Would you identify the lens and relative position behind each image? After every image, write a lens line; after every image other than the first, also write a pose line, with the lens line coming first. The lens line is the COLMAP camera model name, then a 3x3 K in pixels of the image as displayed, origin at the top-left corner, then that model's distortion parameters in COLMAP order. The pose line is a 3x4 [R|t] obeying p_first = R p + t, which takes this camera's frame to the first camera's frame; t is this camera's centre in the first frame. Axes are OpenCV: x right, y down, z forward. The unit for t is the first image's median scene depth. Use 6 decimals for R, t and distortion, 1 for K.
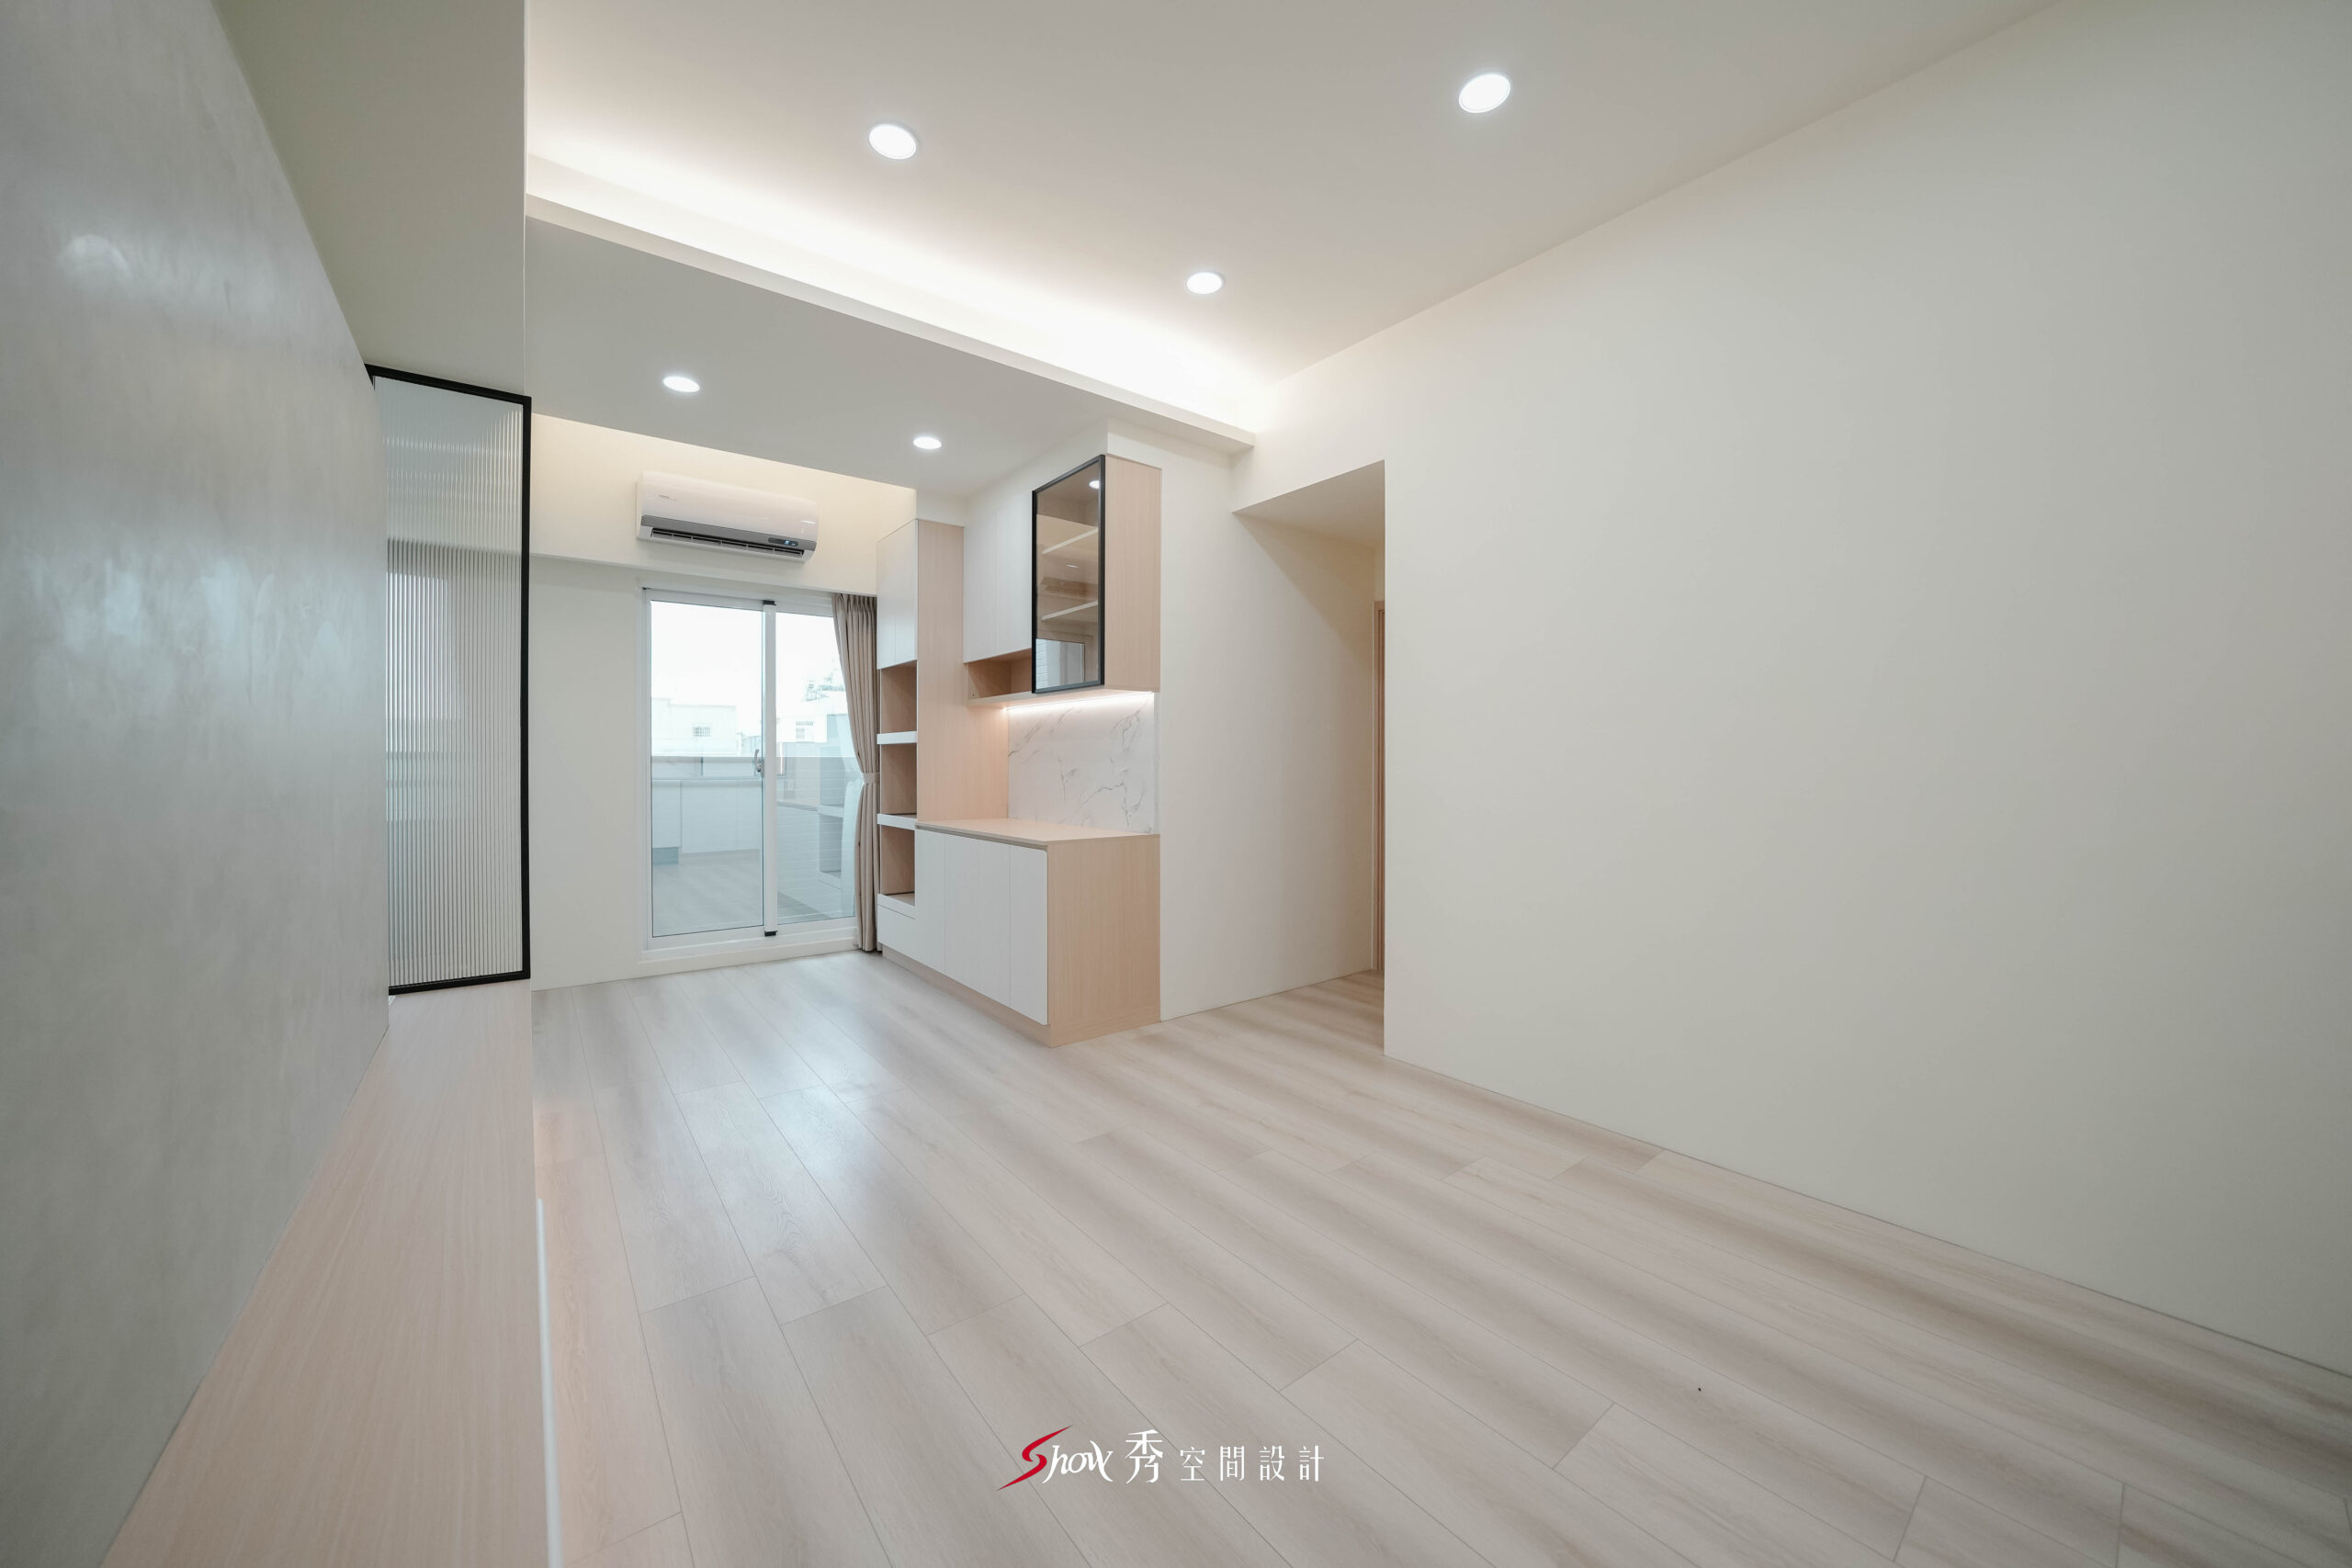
lens RADIAL K [[824.1, 0, 1172.9], [0, 824.1, 808.7], [0, 0, 1]] dist [-0.036025, 0.006008]
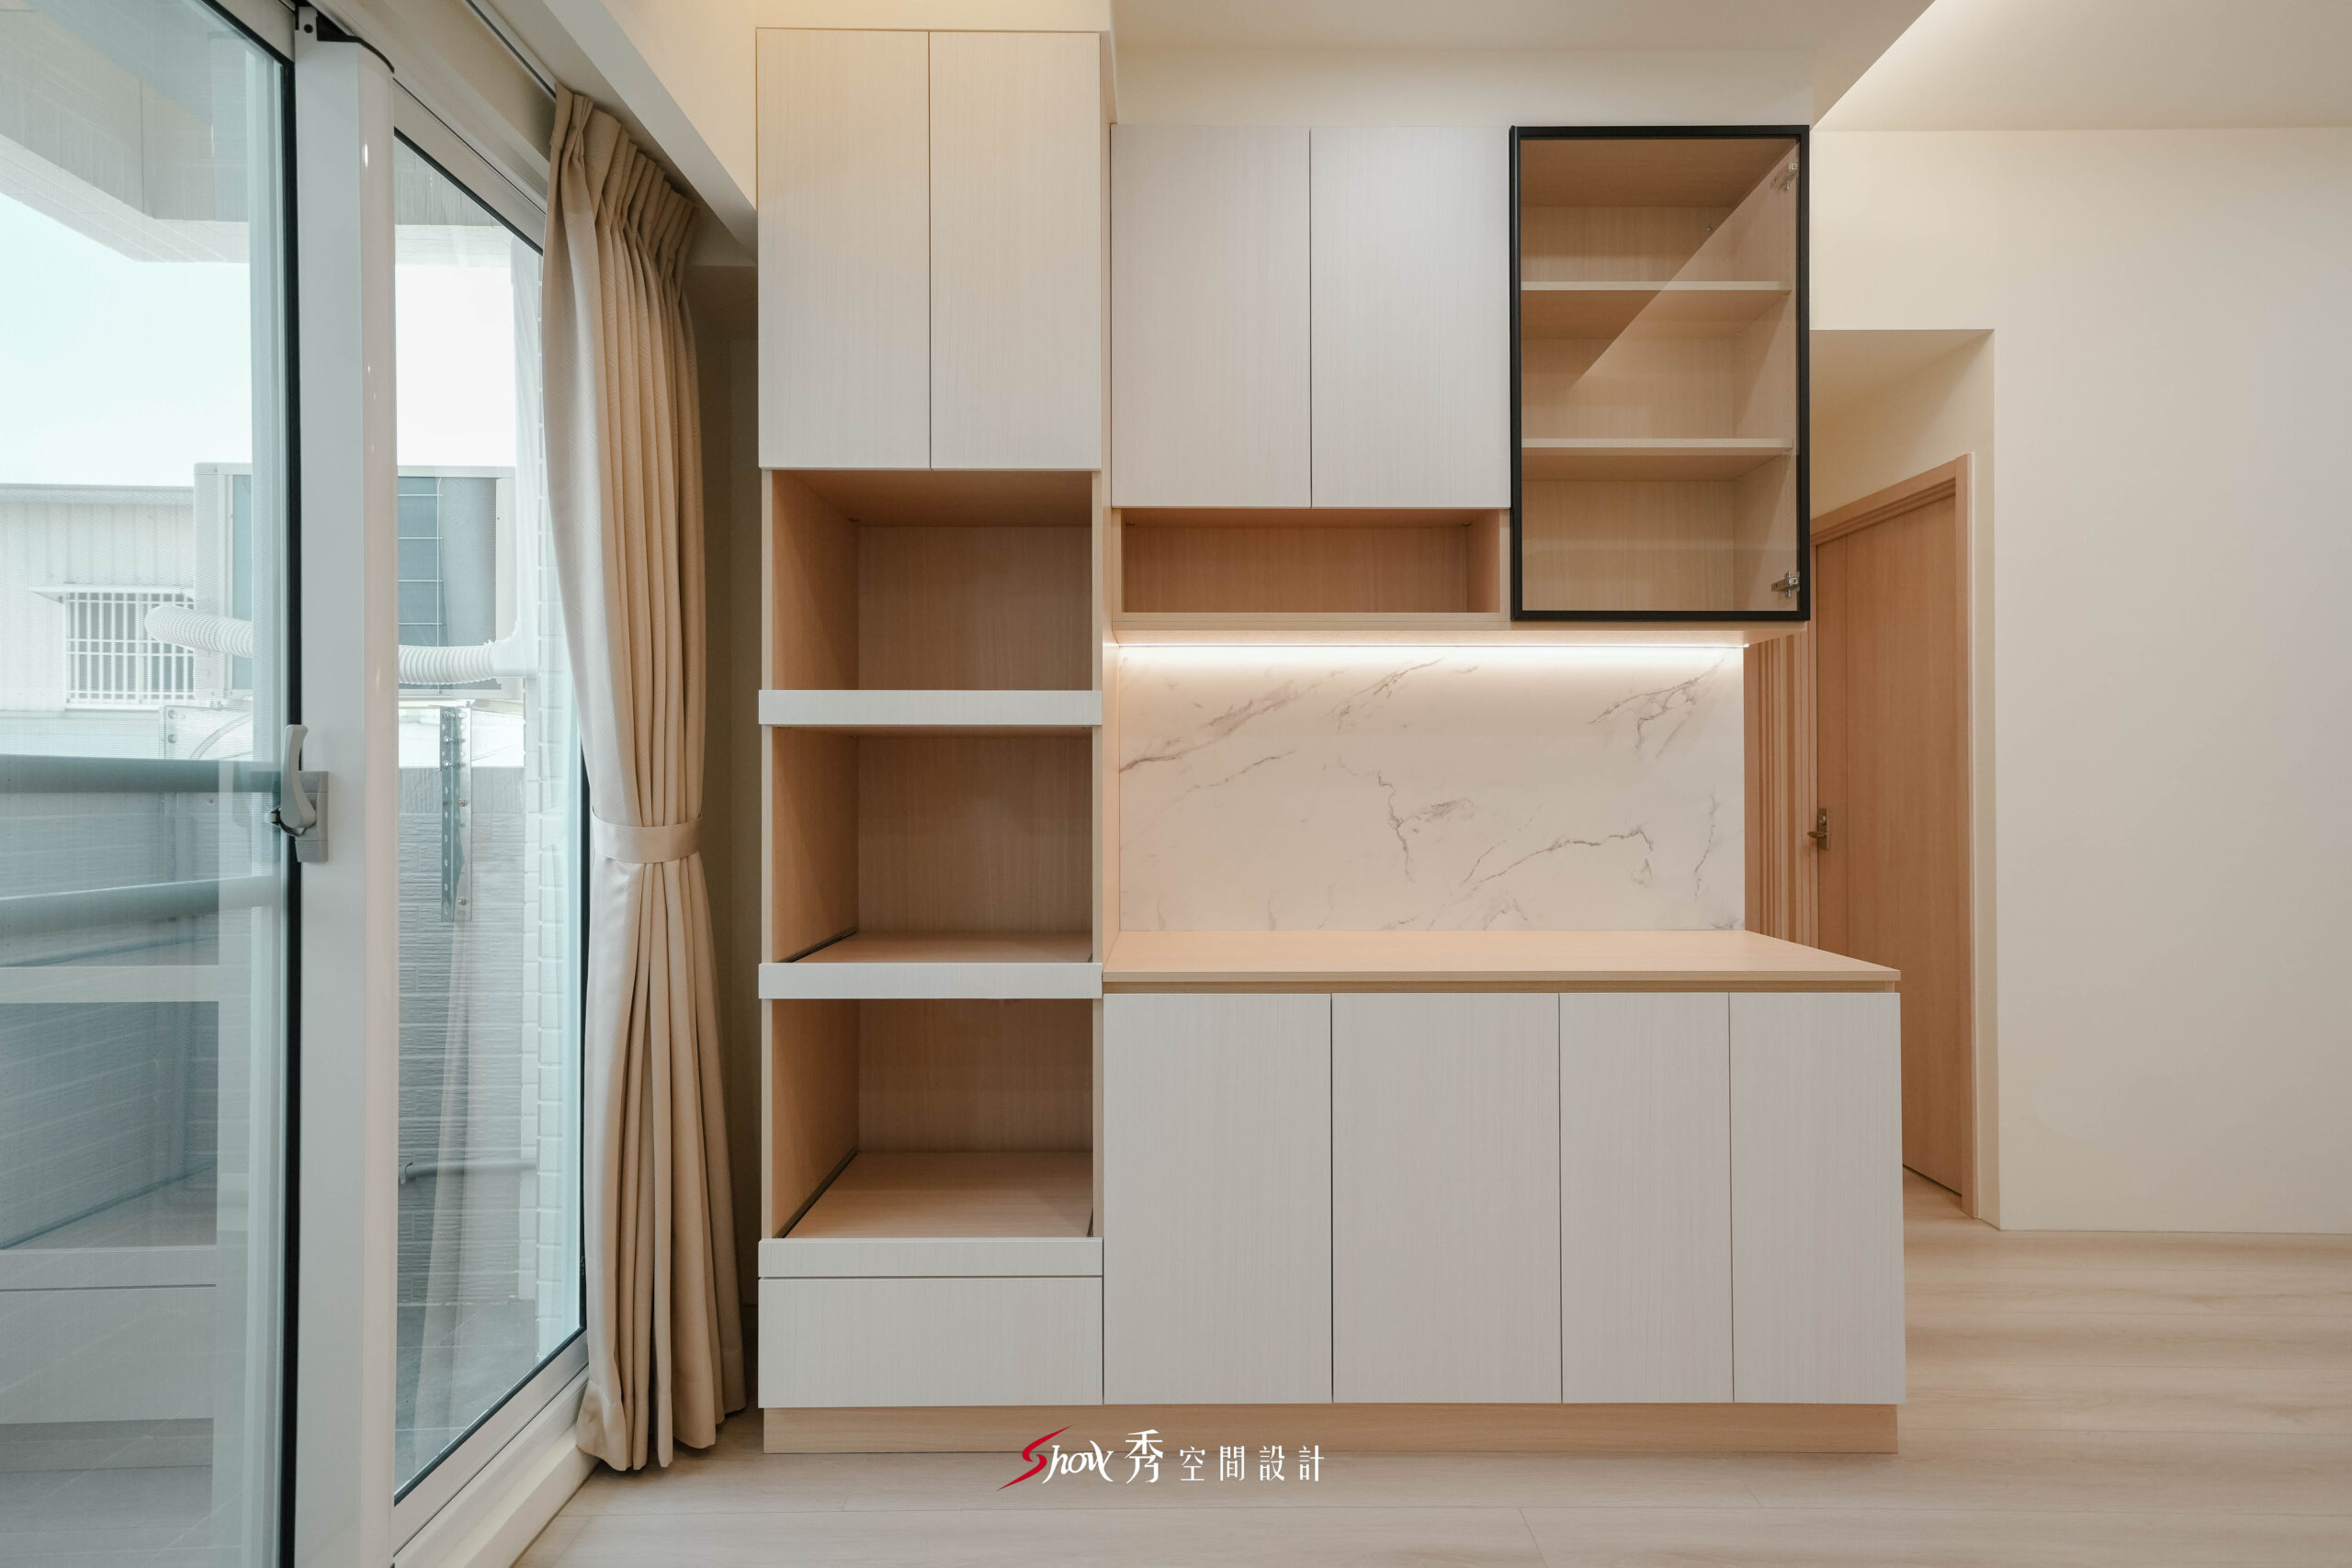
lens RADIAL K [[1129.7, 0, 1176.0], [0, 1129.7, 784.0], [0, 0, 1]] dist [-0.010543, 0.020501]
pose [[0.616014, -0.003071, 0.787730, -0.755402], [0.045584, 0.998456, -0.031754, -0.049343], [-0.786416, 0.055469, 0.615202, 0.822214]]
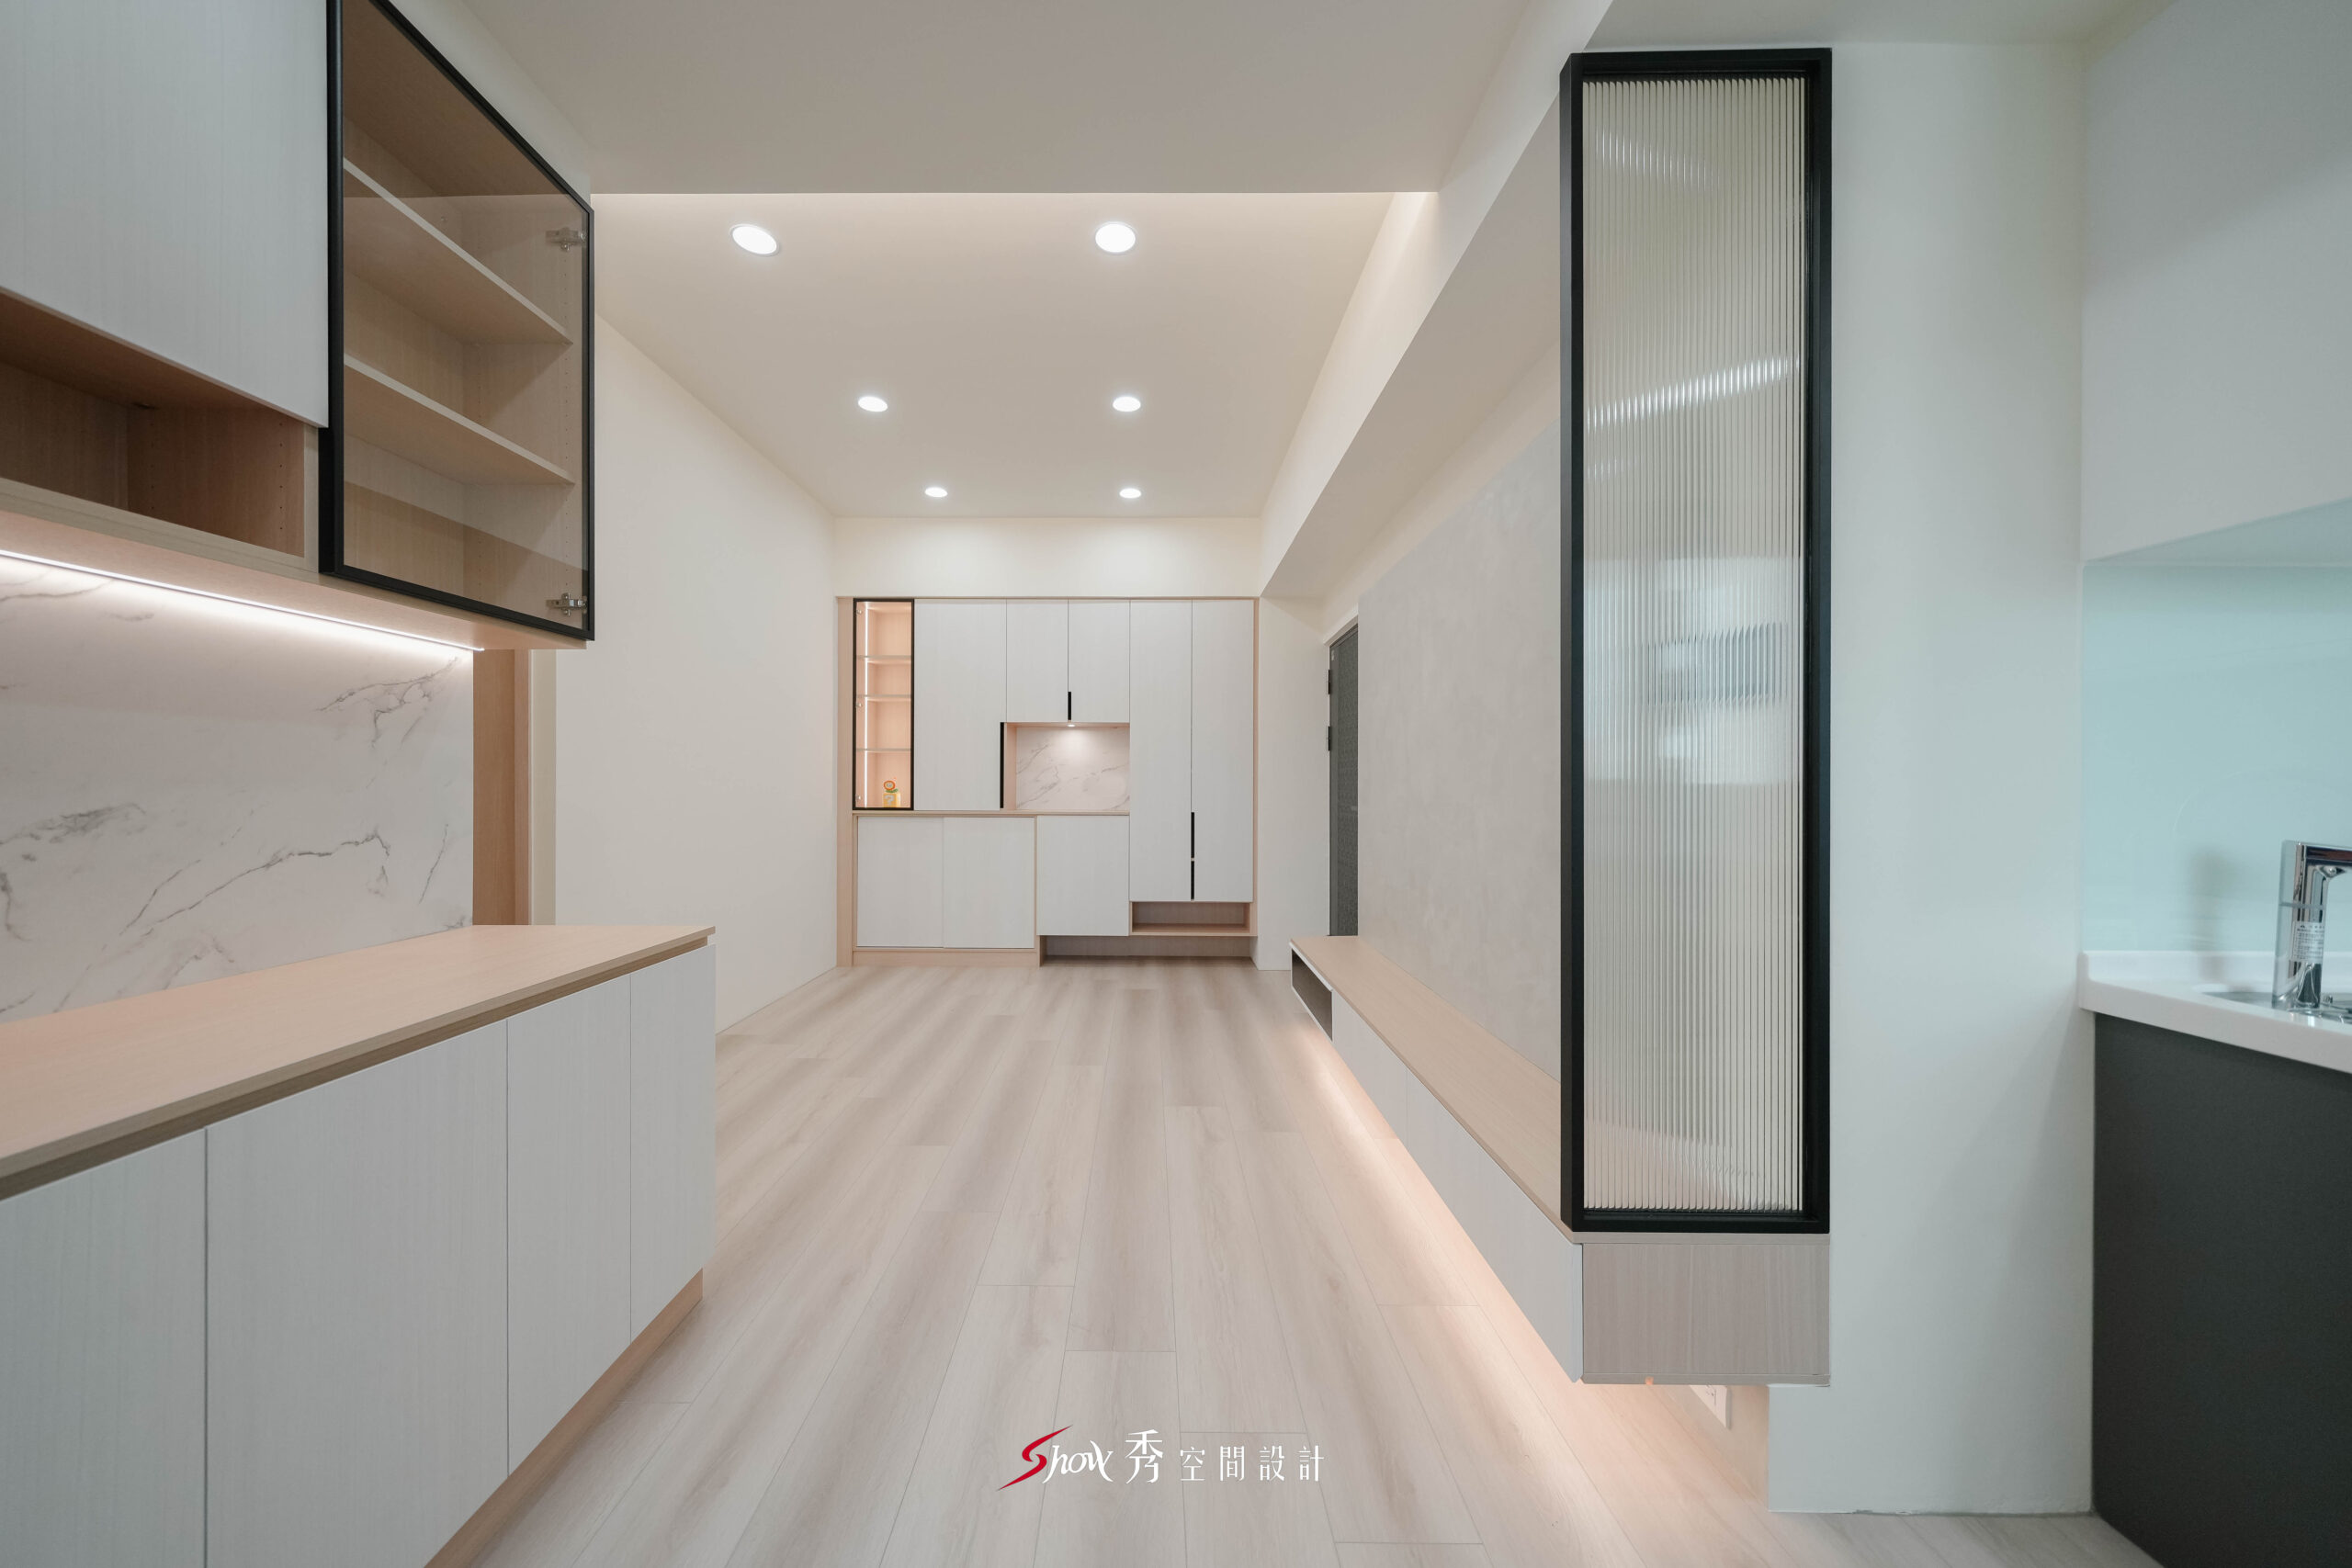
lens RADIAL K [[804.9, 0, 1144.5], [0, 804.9, 792.7], [0, 0, 1]] dist [-0.000175, -0.000188]
pose [[-0.779105, -0.015123, 0.626712, -0.647270], [0.024585, 0.998203, 0.054650, -0.066314], [-0.626412, 0.057986, -0.777333, 1.094035]]
